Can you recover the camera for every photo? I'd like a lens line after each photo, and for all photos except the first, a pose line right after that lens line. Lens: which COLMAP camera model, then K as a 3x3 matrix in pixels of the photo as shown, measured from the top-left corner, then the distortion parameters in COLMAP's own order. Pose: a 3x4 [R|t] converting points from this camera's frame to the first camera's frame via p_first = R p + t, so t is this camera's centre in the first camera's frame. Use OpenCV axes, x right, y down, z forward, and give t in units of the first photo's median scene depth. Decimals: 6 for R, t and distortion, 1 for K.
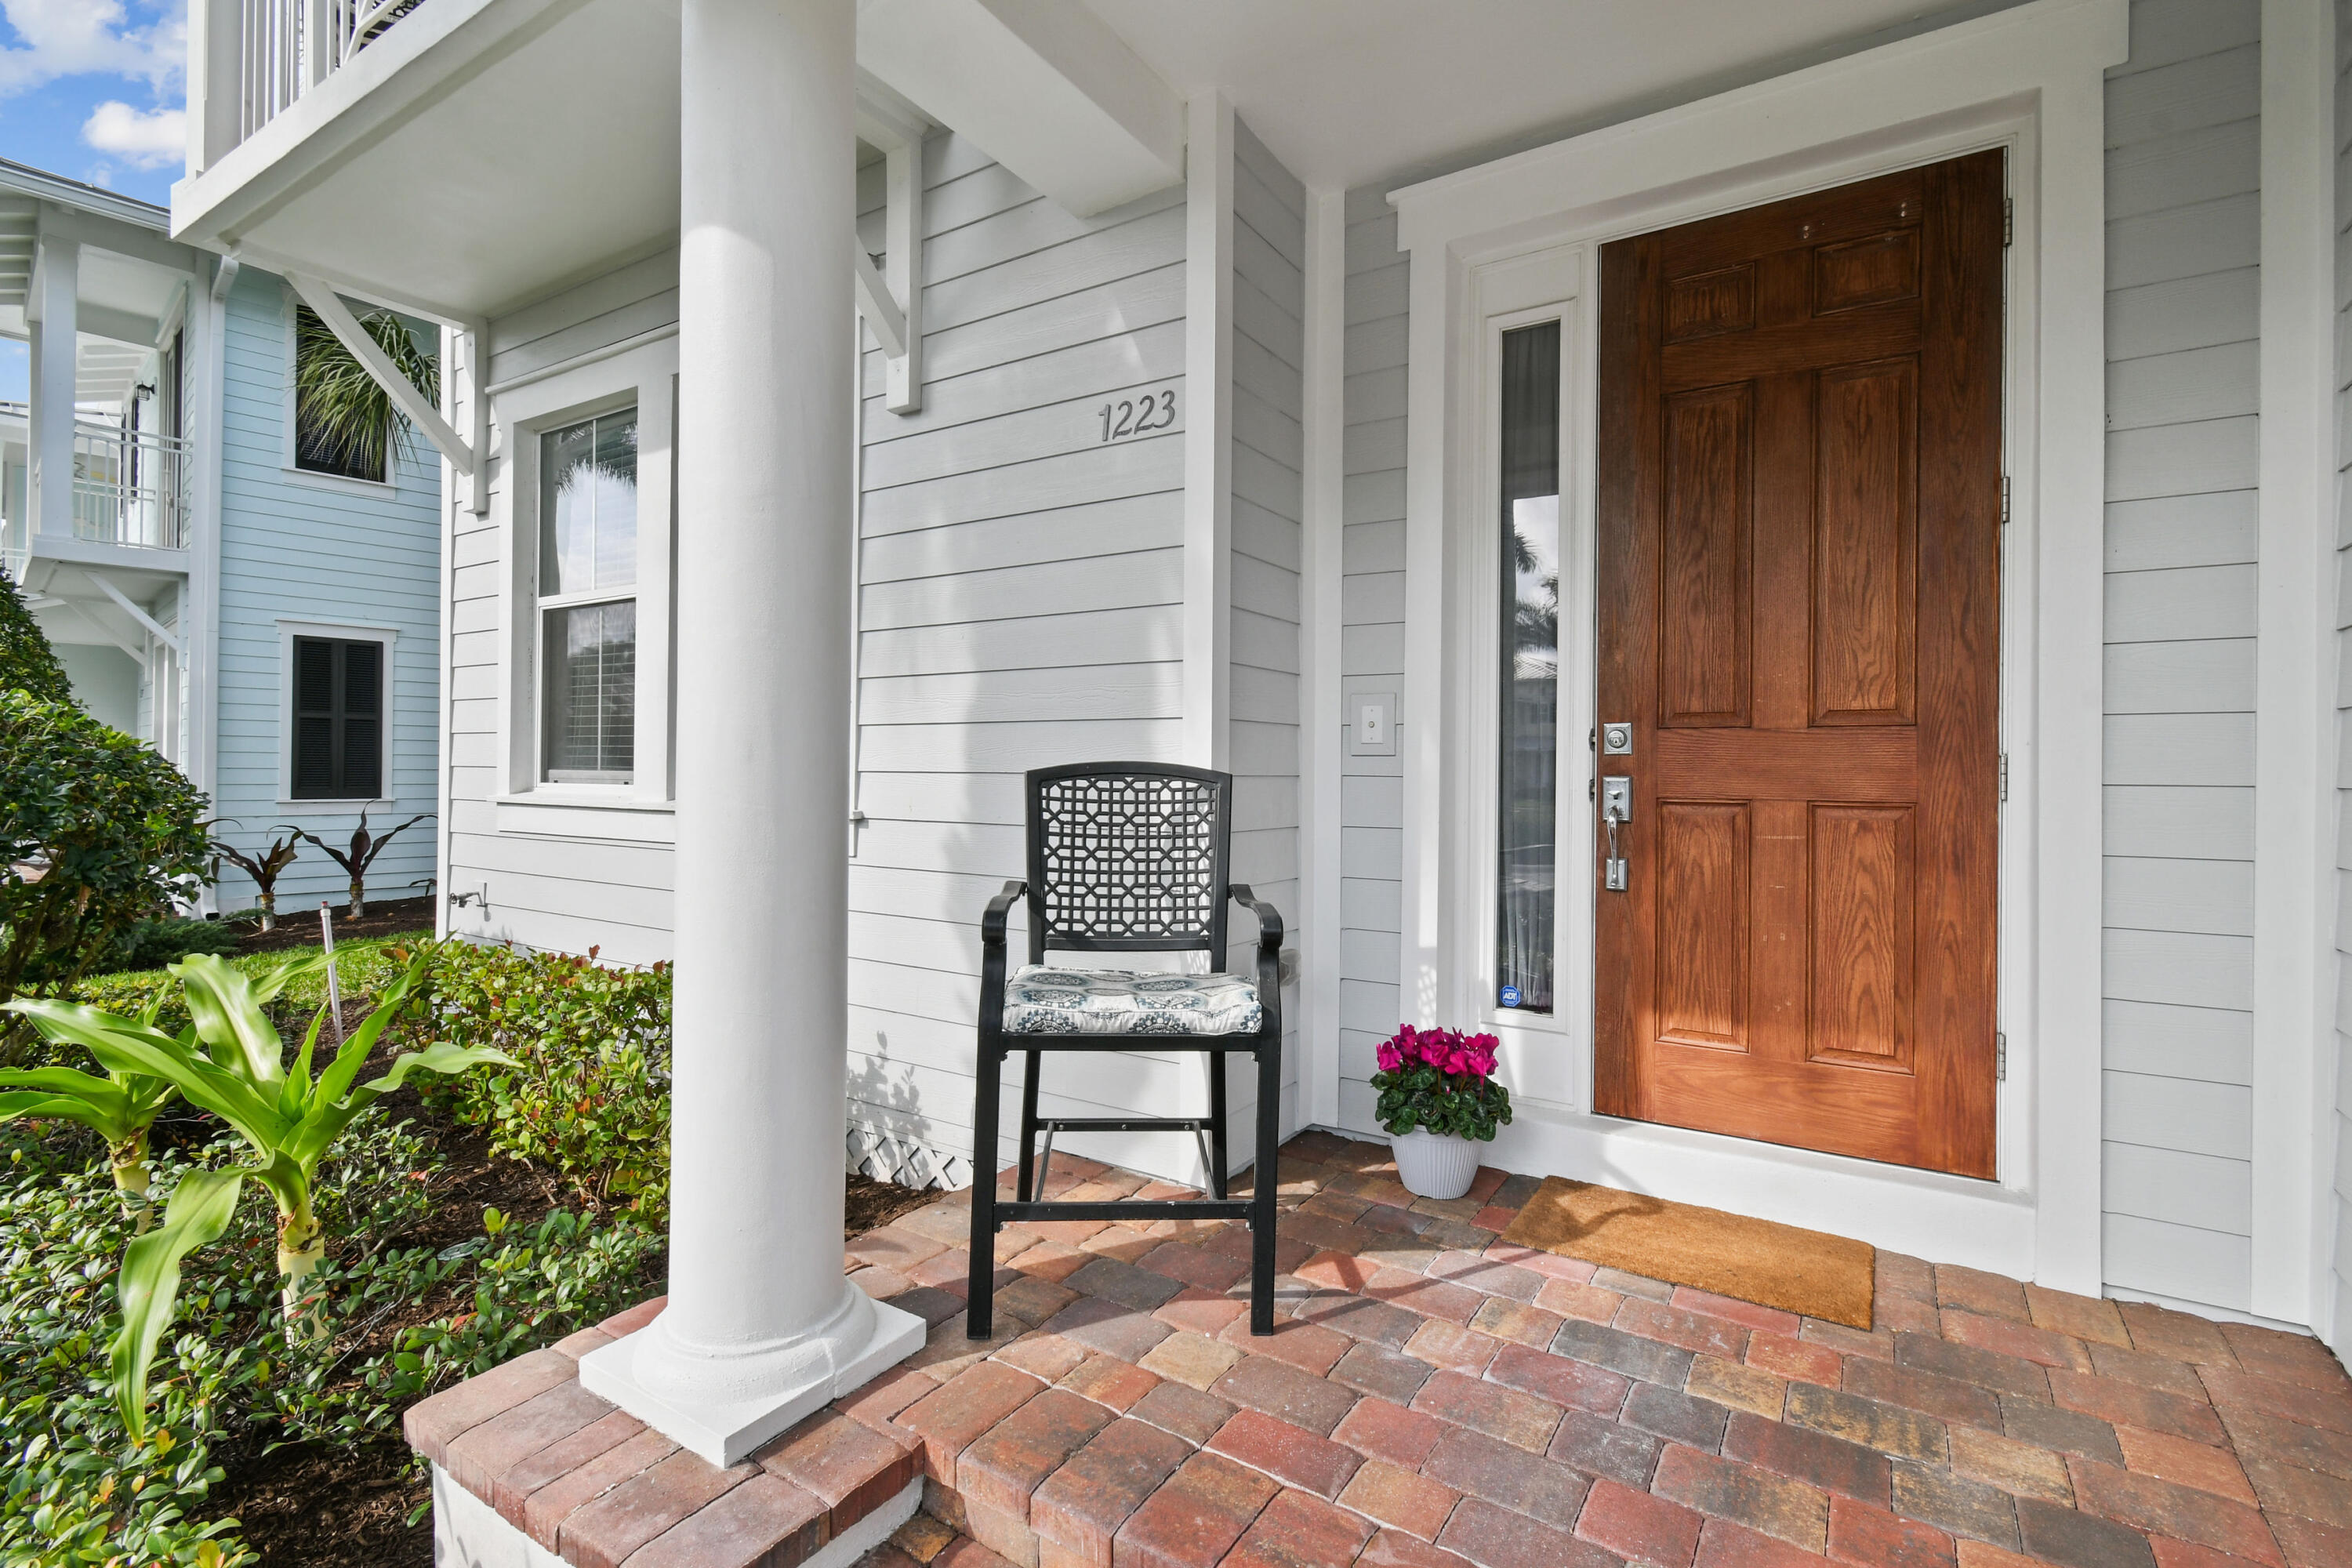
lens RADIAL K [[1037.7, 0, 1176.7], [0, 1037.7, 780.4], [0, 0, 1]] dist [0.012262, -0.004514]
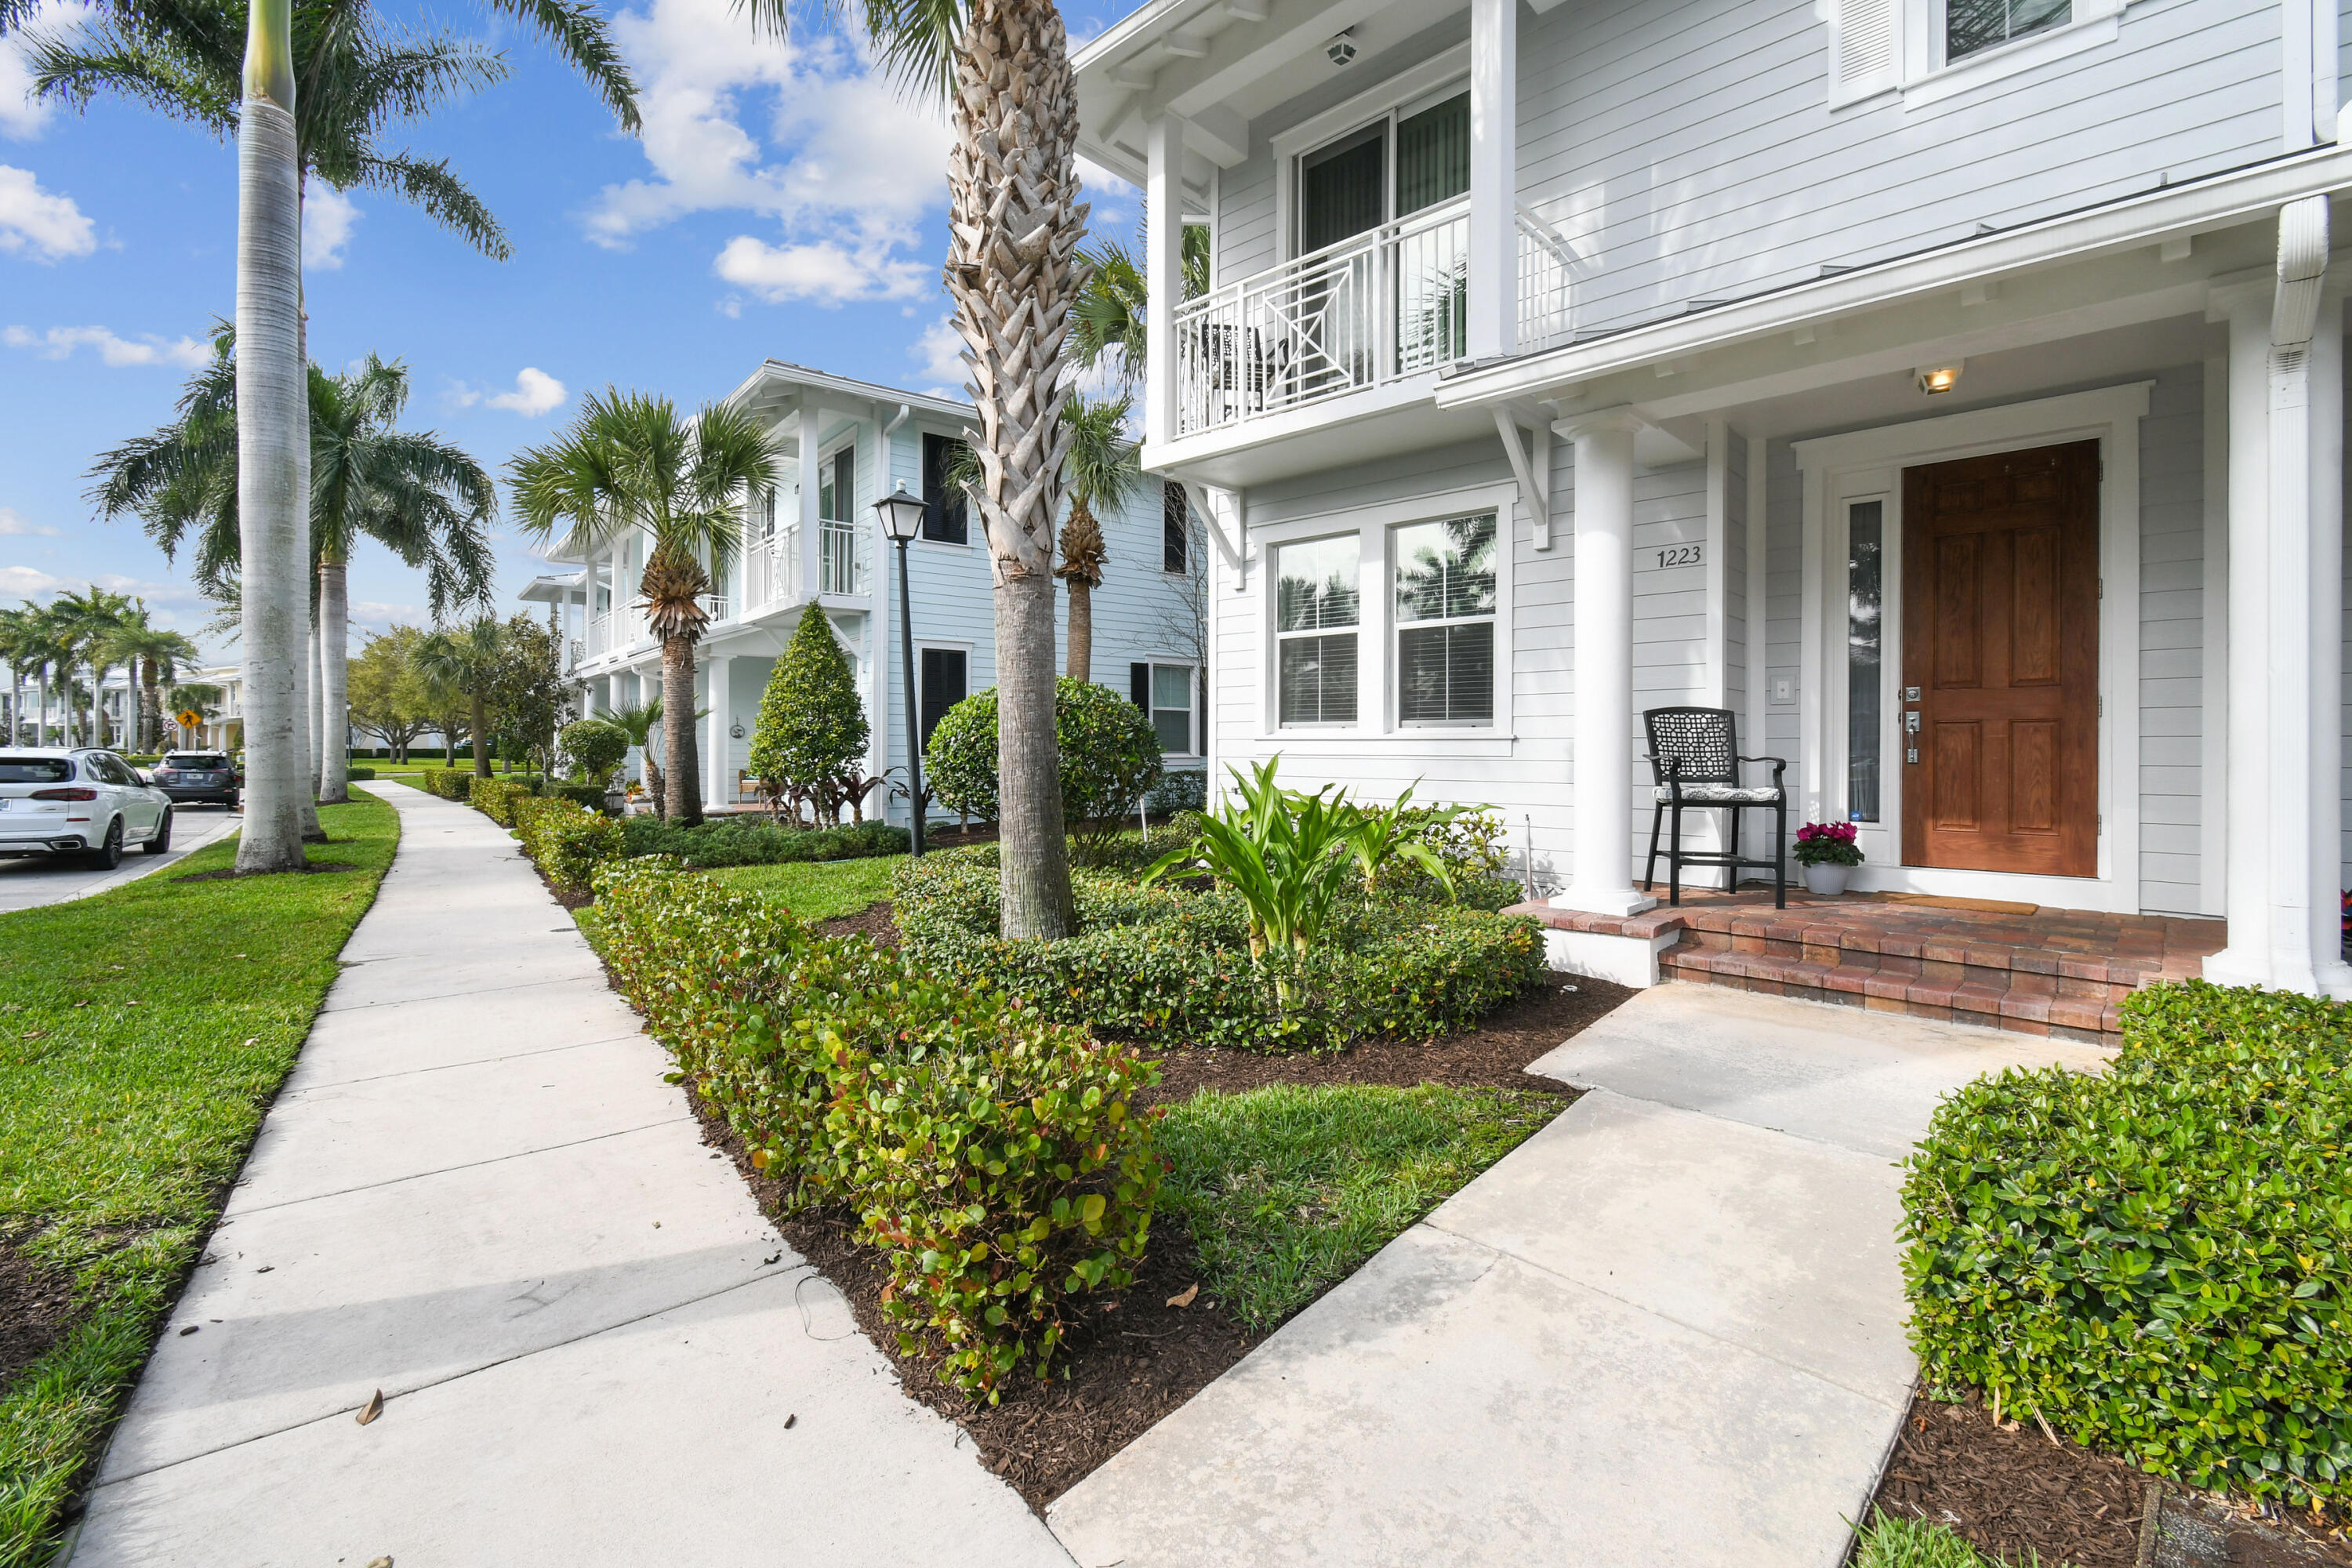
lens RADIAL K [[1037.7, 0, 1168.8], [0, 1037.7, 762.6], [0, 0, 1]] dist [0.012262, -0.004514]
pose [[0.984109, -0.004521, -0.177506, -0.762117], [0.004712, 0.999989, 0.000652, 0.099675], [0.177501, -0.001478, 0.984120, -1.503890]]
